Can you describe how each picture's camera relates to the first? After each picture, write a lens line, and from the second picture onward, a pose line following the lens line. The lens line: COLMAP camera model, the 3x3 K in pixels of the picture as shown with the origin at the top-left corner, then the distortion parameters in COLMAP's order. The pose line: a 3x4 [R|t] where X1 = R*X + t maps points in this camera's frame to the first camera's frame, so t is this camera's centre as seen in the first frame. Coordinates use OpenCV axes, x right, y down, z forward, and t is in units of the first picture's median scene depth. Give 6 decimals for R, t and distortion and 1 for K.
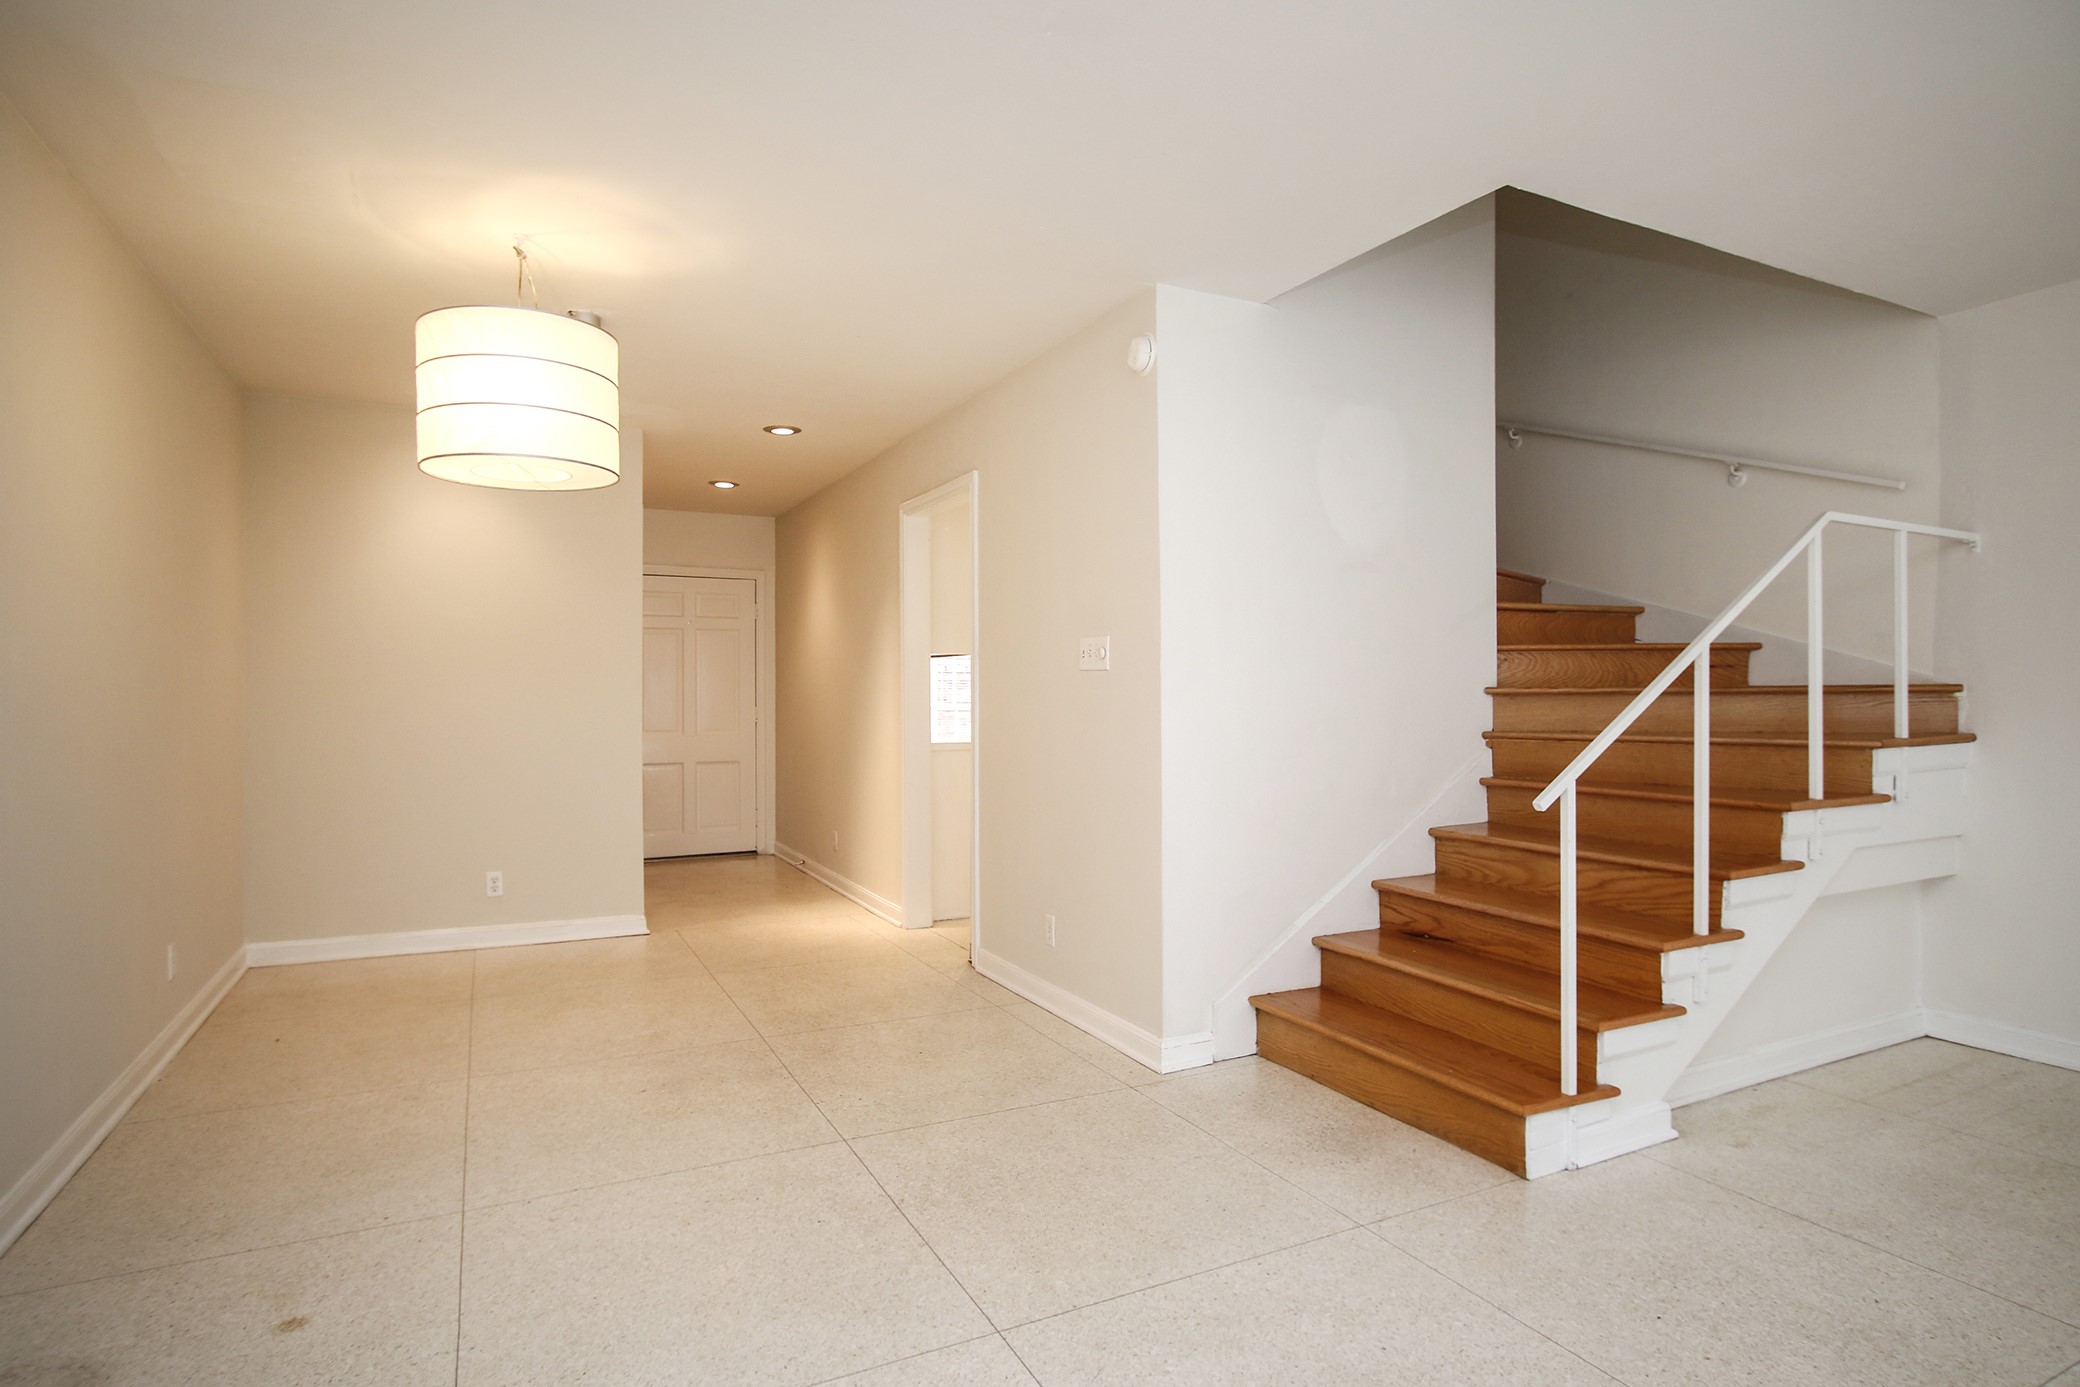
lens RADIAL K [[1080.5, 0, 1040.0], [0, 1080.5, 693.5], [0, 0, 1]] dist [-0.000637, -0.000606]
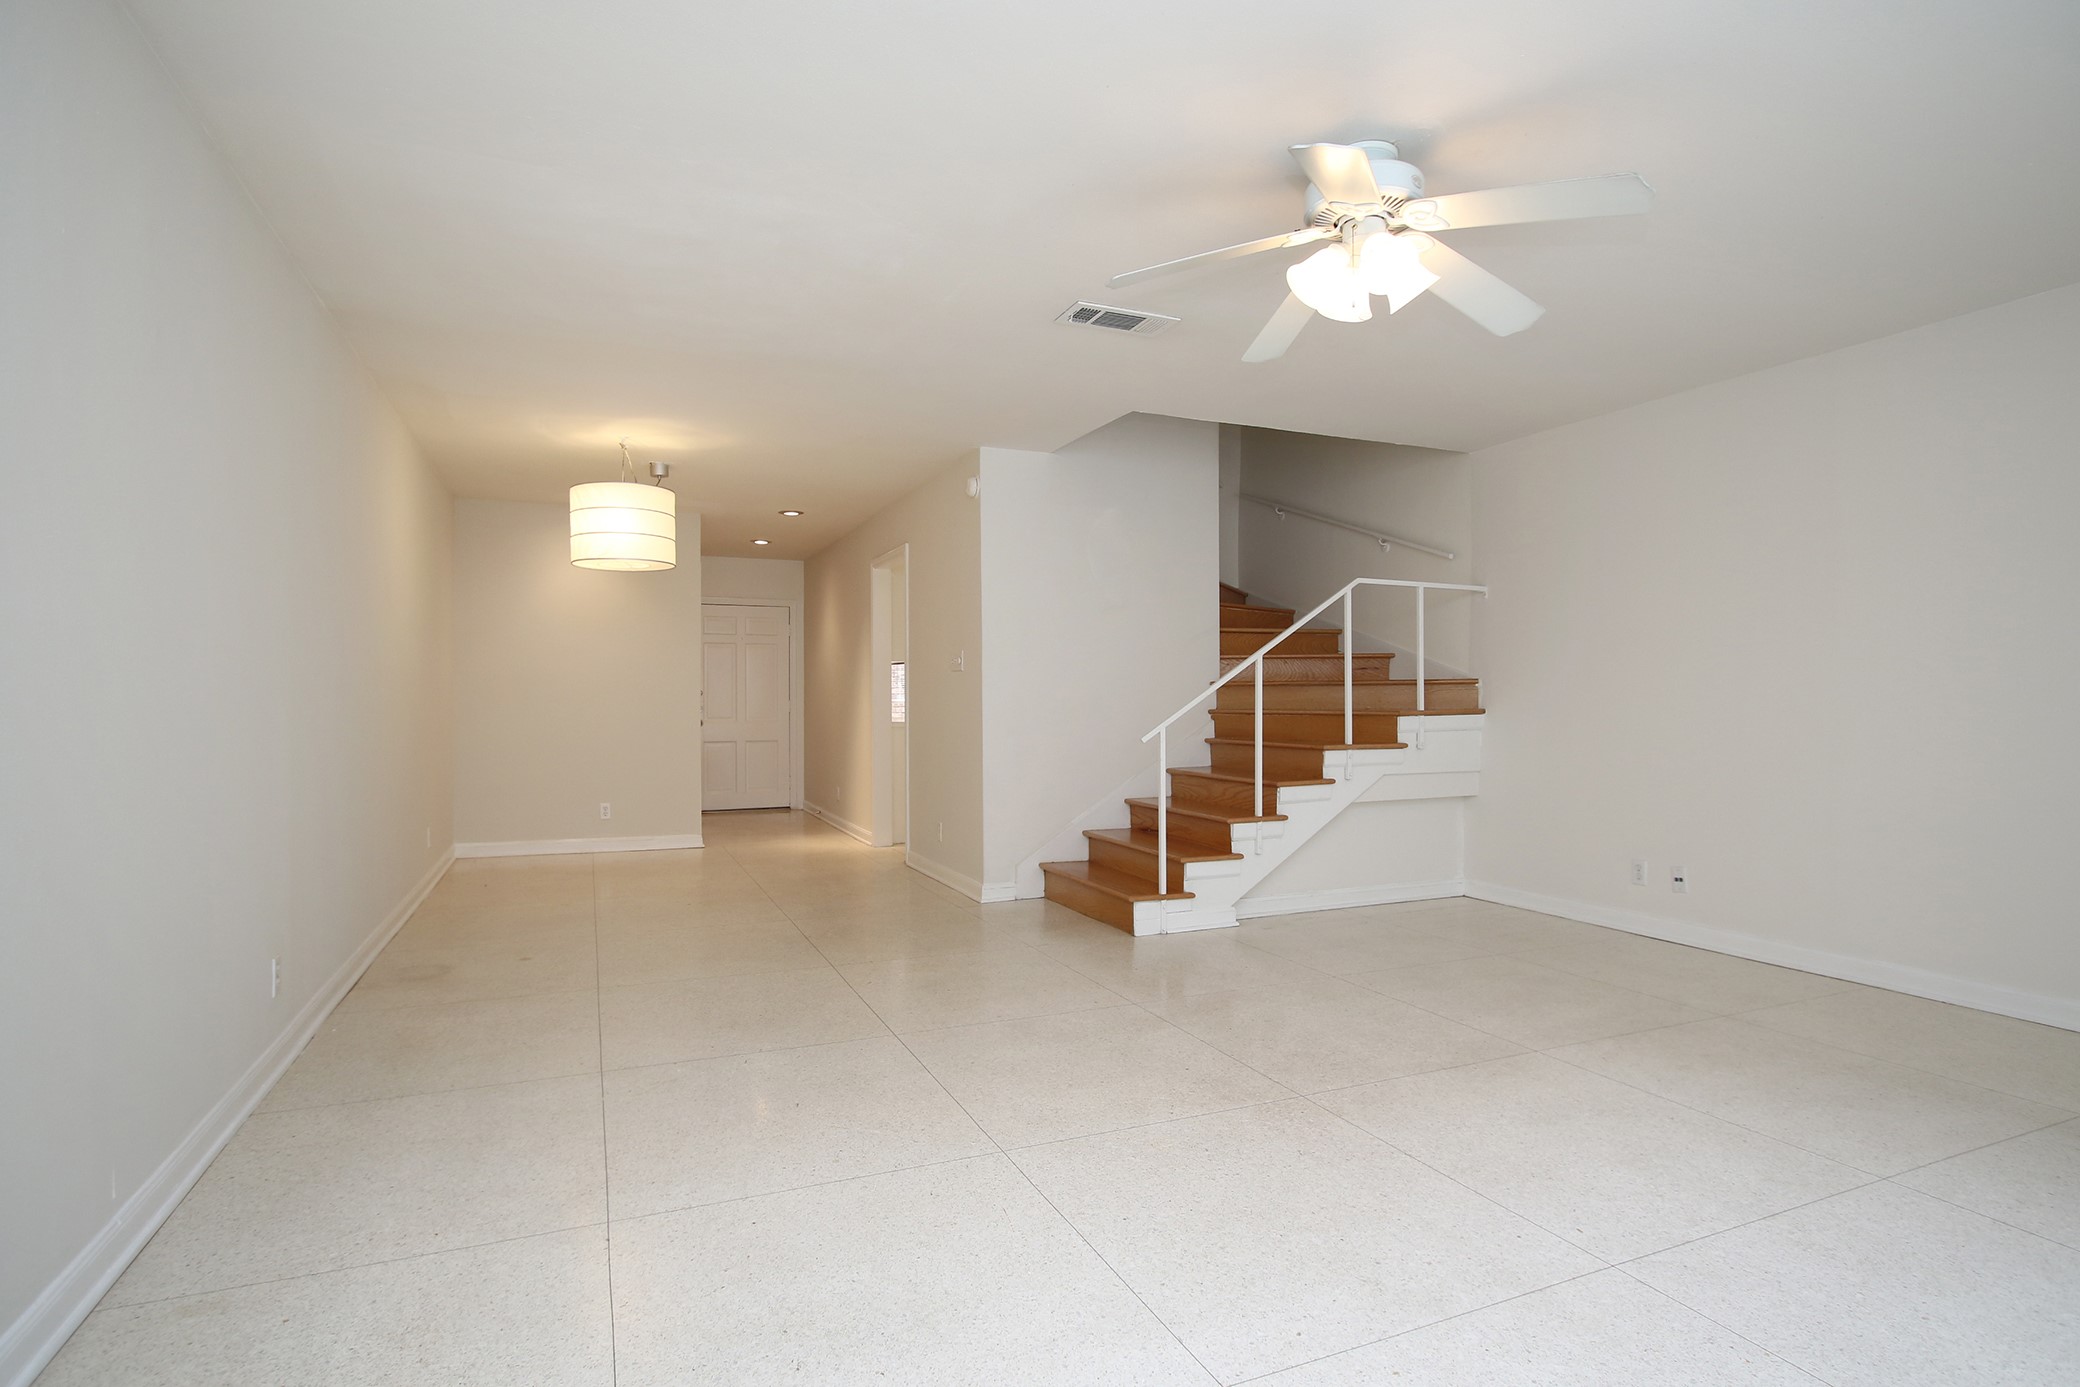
lens RADIAL K [[1054.0, 0, 1053.0], [0, 1054.0, 700.0], [0, 0, 1]] dist [-0.017613, 0.000086]
pose [[0.998333, 0.001054, -0.057712, 0.301869], [-0.001069, 0.999999, -0.000239, 0.024657], [0.057712, 0.000301, 0.998333, -0.632896]]
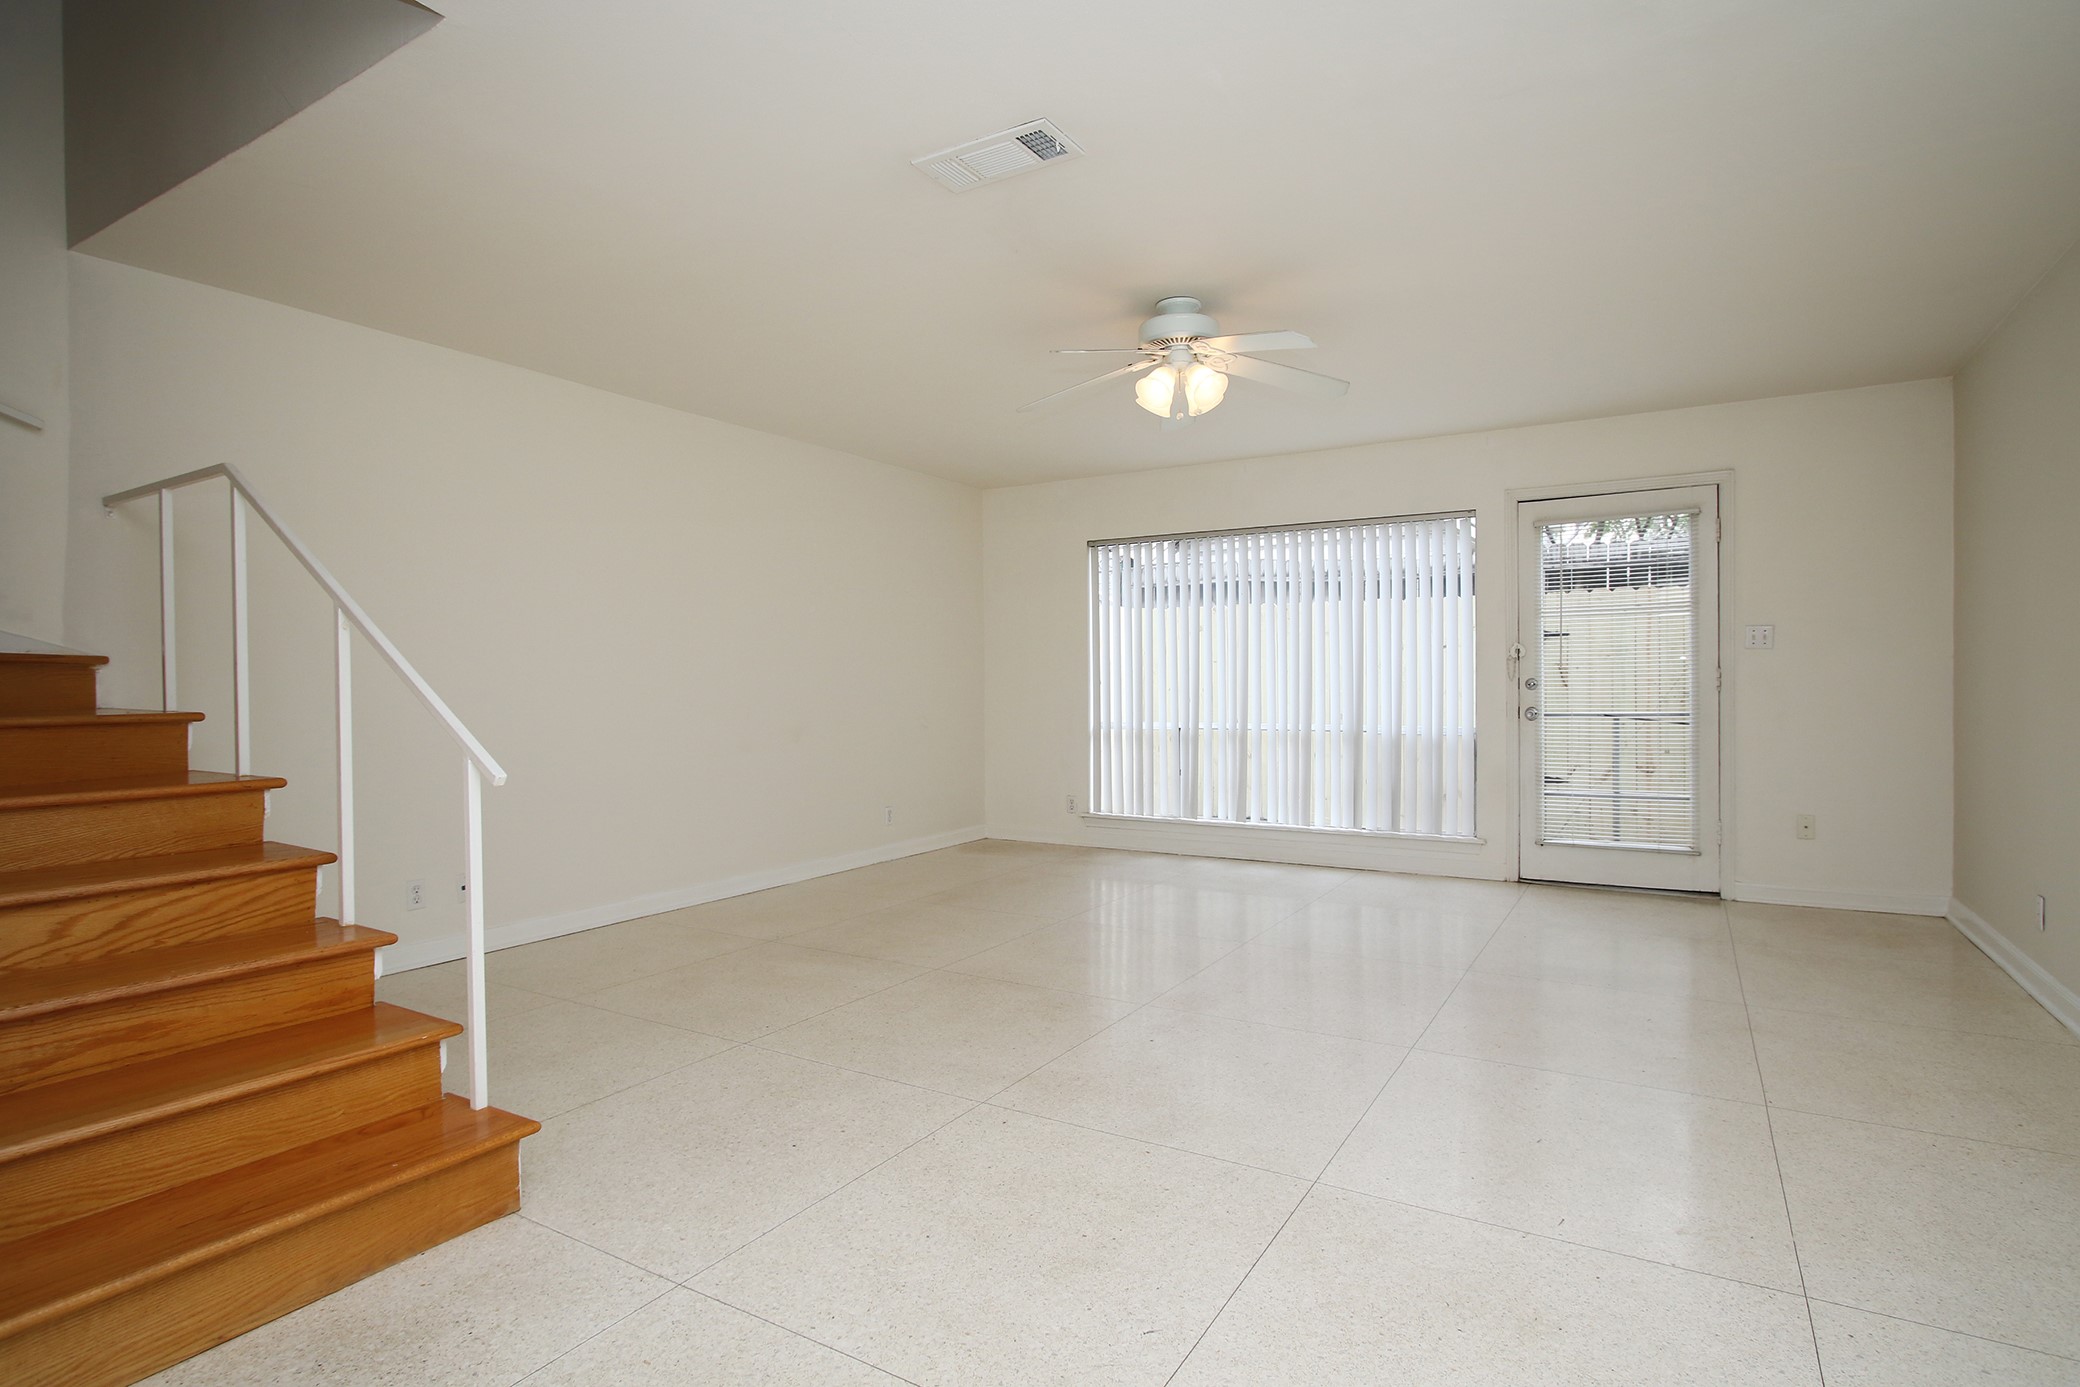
lens RADIAL K [[1054.0, 0, 1053.0], [0, 1054.0, 700.0], [0, 0, 1]] dist [-0.017613, 0.000086]
pose [[-0.529106, -0.006060, 0.848534, -0.353489], [0.010224, 0.999856, 0.013516, 0.025258], [-0.848494, 0.015827, -0.528968, 0.784437]]
